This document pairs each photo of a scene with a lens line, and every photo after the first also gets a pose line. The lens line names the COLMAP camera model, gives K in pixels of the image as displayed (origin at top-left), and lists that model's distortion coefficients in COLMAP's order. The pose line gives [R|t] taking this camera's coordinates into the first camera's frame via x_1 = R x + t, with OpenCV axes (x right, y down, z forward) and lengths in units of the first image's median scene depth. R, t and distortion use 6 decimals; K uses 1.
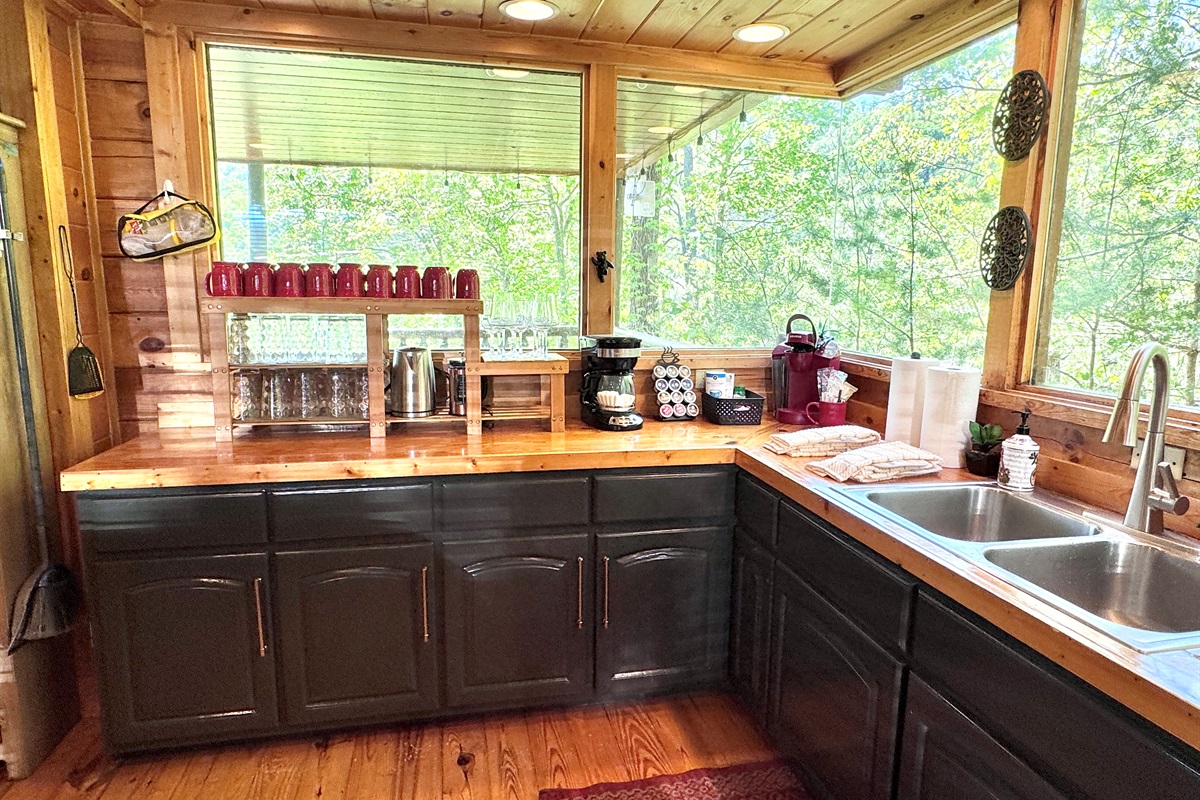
lens RADIAL K [[728.2, 0, 600.0], [0, 728.2, 400.0], [0, 0, 1]] dist [0.005514, 0.001983]
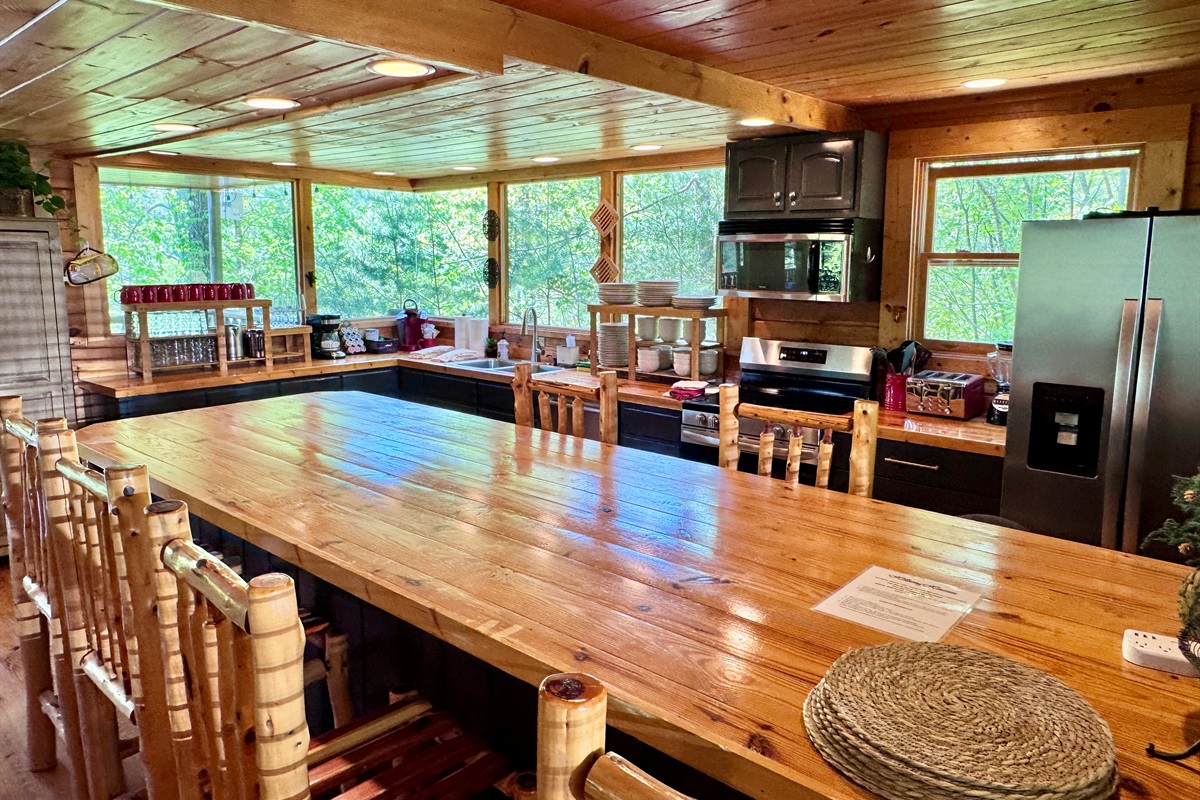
lens RADIAL K [[846.6, 0, 595.9], [0, 846.6, 370.8], [0, 0, 1]] dist [-0.042864, -0.000965]
pose [[0.817269, -0.088509, 0.569419, -0.755810], [0.098319, 0.995063, 0.013556, 0.118181], [-0.567808, 0.044906, 0.821936, -1.423845]]
